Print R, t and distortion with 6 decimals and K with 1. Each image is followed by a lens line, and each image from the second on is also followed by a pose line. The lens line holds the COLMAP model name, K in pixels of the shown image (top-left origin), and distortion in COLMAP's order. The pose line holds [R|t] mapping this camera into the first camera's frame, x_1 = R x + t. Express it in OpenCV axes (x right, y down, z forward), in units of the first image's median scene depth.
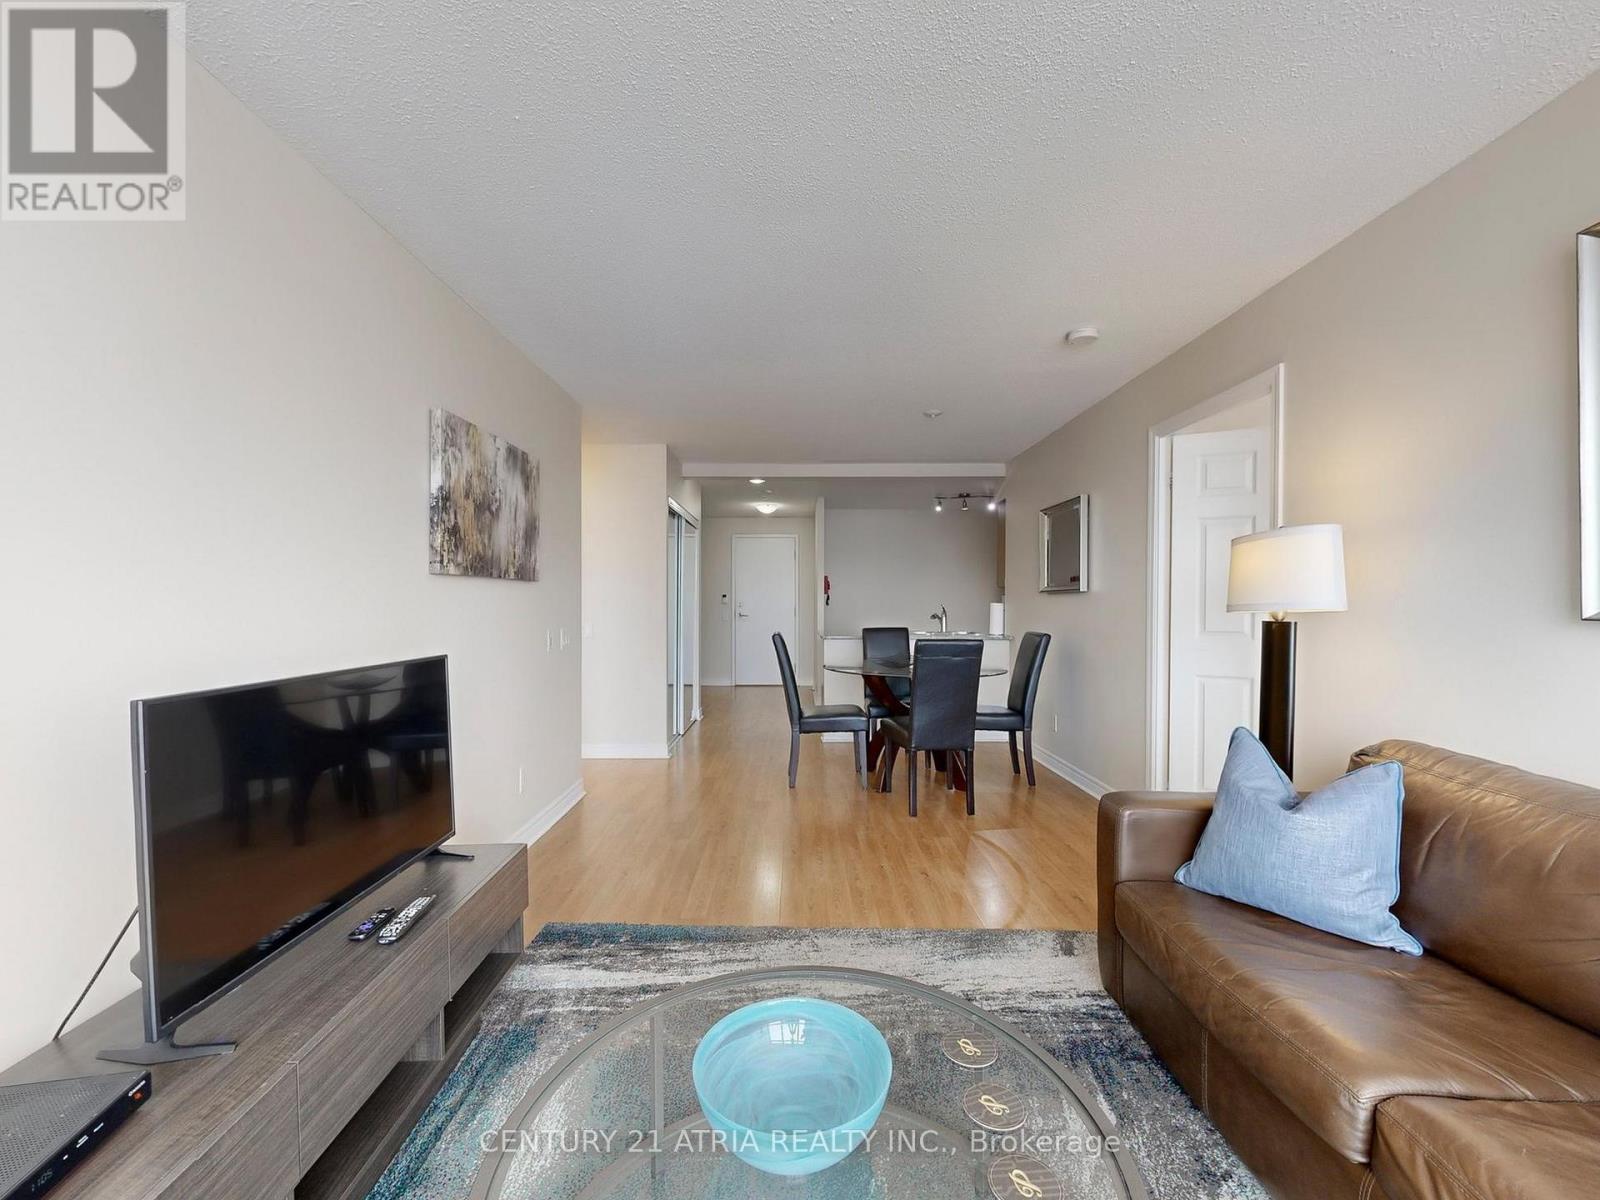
lens RADIAL K [[653.8, 0, 796.9], [0, 653.8, 606.0], [0, 0, 1]] dist [-0.007462, 0.000590]
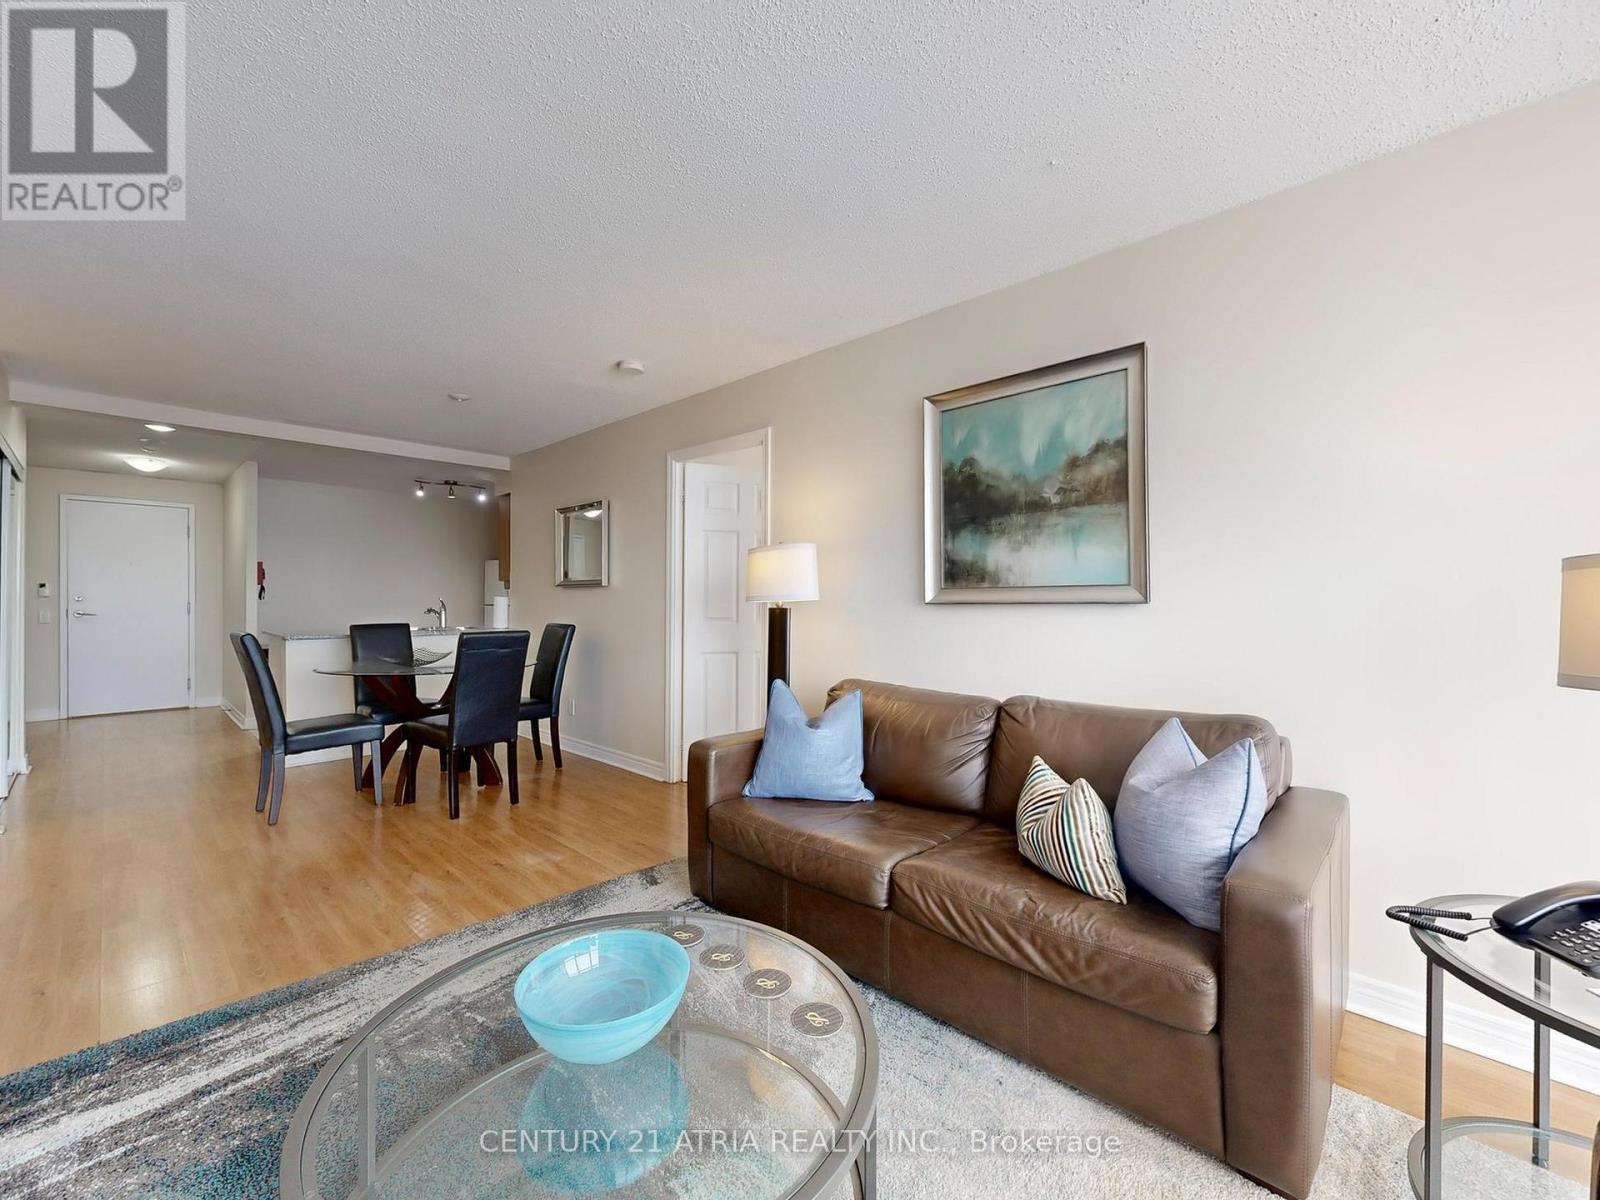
lens RADIAL K [[653.8, 0, 794.5], [0, 653.8, 599.0], [0, 0, 1]] dist [-0.007462, 0.000590]
pose [[0.696233, 0.000851, 0.717816, -0.277110], [0.001888, 0.999994, -0.003017, 0.008379], [-0.717814, 0.003455, 0.696227, -0.034199]]
